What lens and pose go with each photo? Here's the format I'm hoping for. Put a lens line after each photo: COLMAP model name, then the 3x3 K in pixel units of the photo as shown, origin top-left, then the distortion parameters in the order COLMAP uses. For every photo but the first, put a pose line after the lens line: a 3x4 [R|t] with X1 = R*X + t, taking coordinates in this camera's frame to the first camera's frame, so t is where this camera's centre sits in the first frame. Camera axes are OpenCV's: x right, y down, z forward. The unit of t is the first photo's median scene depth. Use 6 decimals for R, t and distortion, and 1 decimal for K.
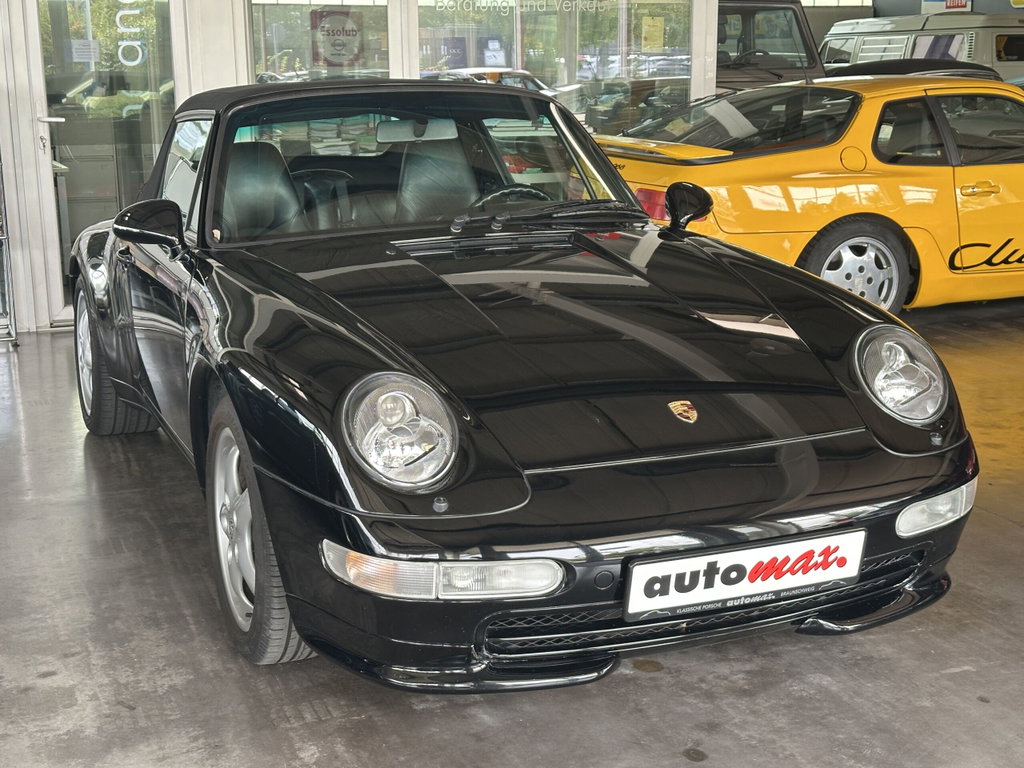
lens RADIAL K [[1421.2, 0, 512.0], [0, 1421.2, 384.0], [0, 0, 1]] dist [0.136613, -0.087518]
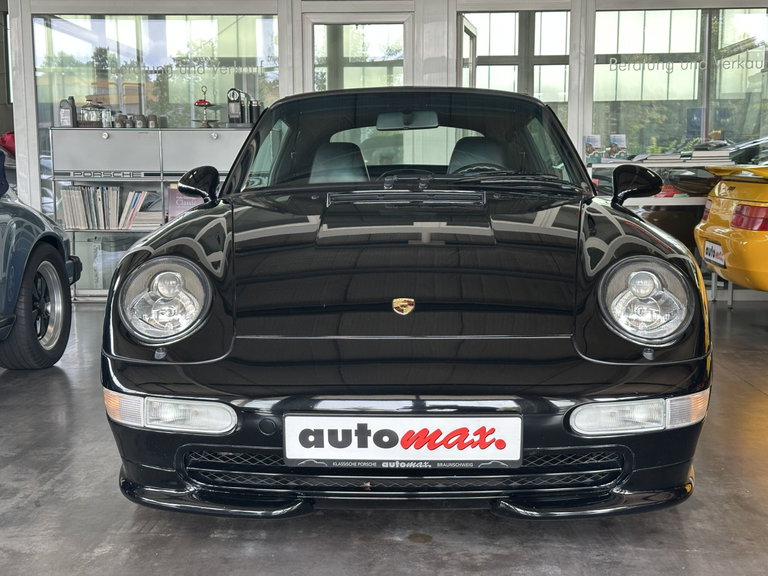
lens RADIAL K [[1065.9, 0, 384.0], [0, 1065.9, 288.0], [0, 0, 1]] dist [0.136613, -0.087518]
pose [[0.908977, 0.052760, -0.413494, 0.495725], [-0.095165, 0.992027, -0.082621, 0.083072], [0.405838, 0.114451, 0.906751, 0.203191]]
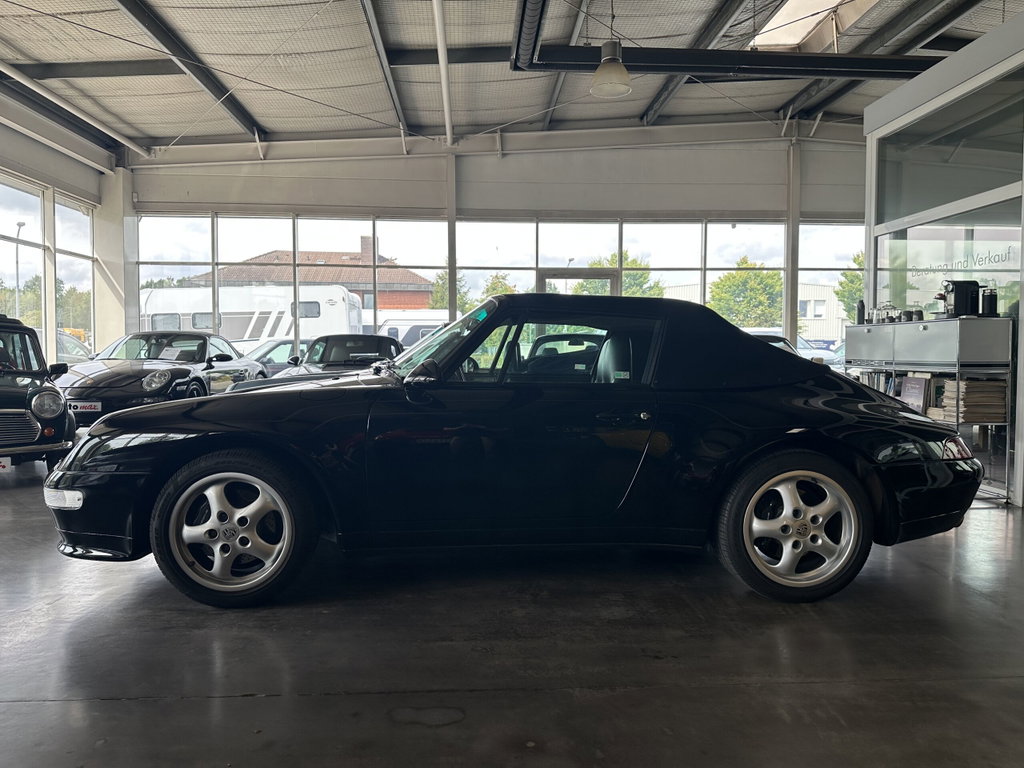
lens RADIAL K [[722.7, 0, 512.0], [0, 722.7, 384.0], [0, 0, 1]] dist [-0.000971, -0.004521]
pose [[-0.342888, 0.047889, -0.938155, 1.116569], [-0.199234, 0.972272, 0.122449, -0.347583], [0.918005, 0.228898, -0.323839, 2.078661]]
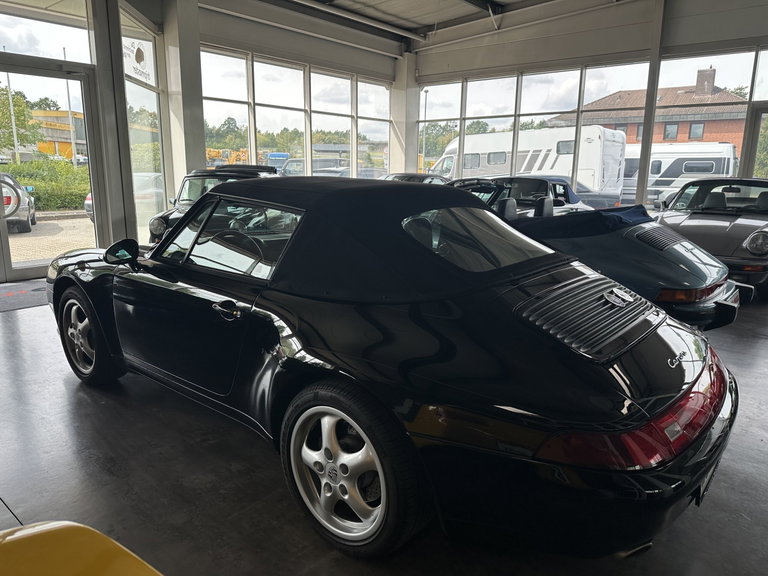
lens RADIAL K [[542.0, 0, 384.0], [0, 542.0, 288.0], [0, 0, 1]] dist [-0.000971, -0.004521]
pose [[-0.891954, 0.098161, -0.441341, 0.207439], [-0.094509, 0.914103, 0.394313, -0.586424], [0.442137, 0.393420, -0.806062, 2.664782]]
